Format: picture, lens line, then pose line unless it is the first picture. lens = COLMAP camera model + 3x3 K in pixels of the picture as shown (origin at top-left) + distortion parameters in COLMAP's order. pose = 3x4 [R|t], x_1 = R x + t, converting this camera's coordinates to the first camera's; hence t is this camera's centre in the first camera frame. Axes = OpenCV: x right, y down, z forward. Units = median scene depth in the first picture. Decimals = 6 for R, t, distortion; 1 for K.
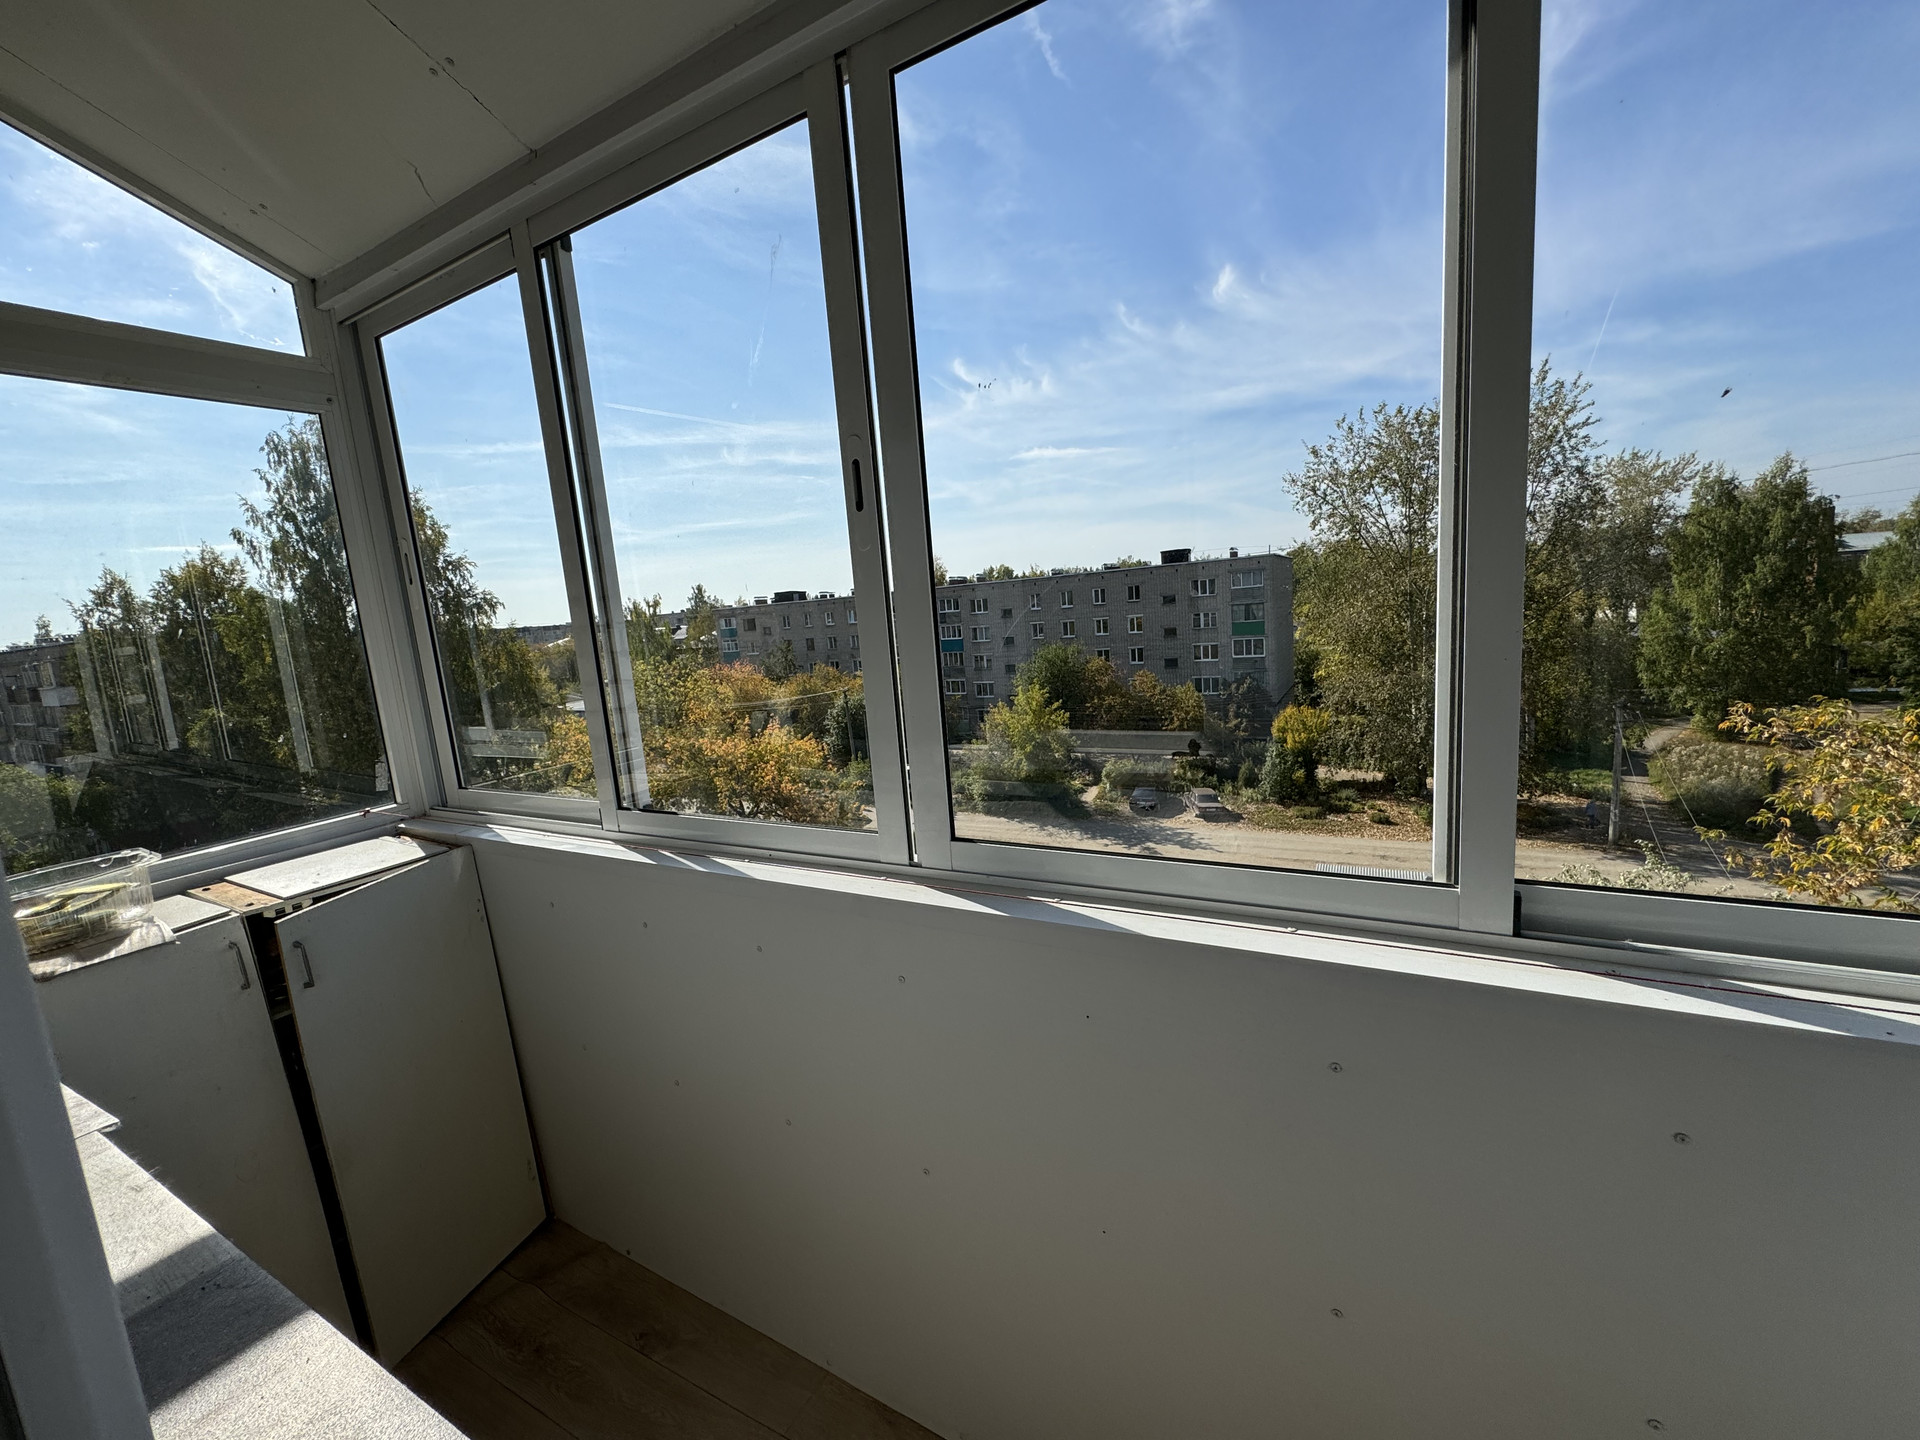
lens RADIAL K [[765.3, 0, 960.5], [0, 765.3, 717.9], [0, 0, 1]] dist [-0.000281, 0.000236]
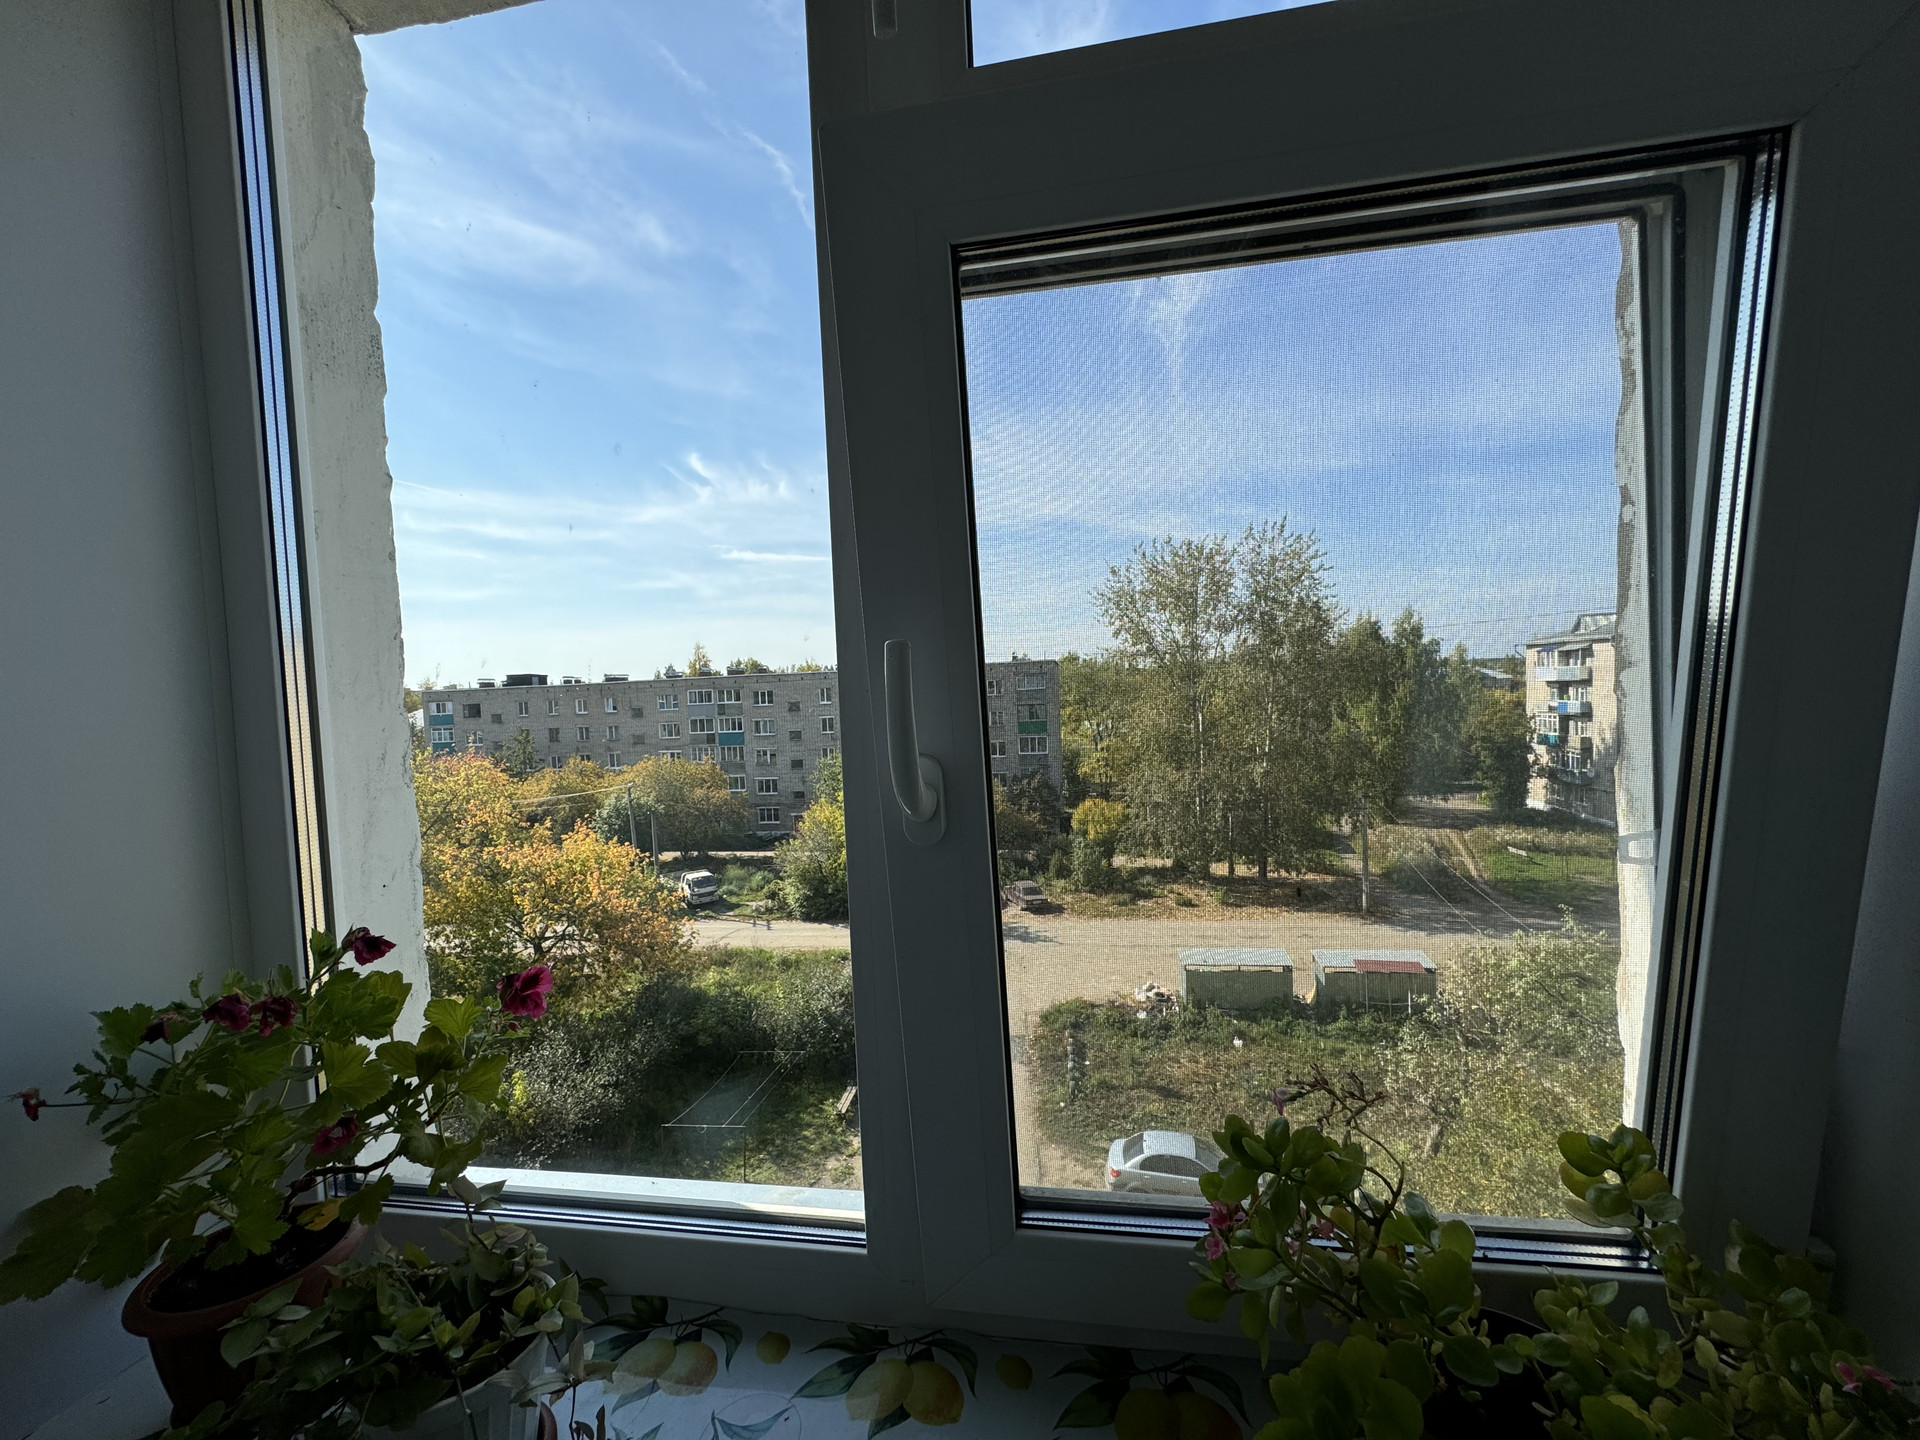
lens RADIAL K [[764.0, 0, 962.6], [0, 764.0, 717.6], [0, 0, 1]] dist [-0.001879, 0.000450]
pose [[0.938103, 0.026440, 0.345345, -0.107706], [0.017953, 0.992030, -0.124719, 0.001355], [-0.345890, 0.123200, 0.930152, 0.050811]]
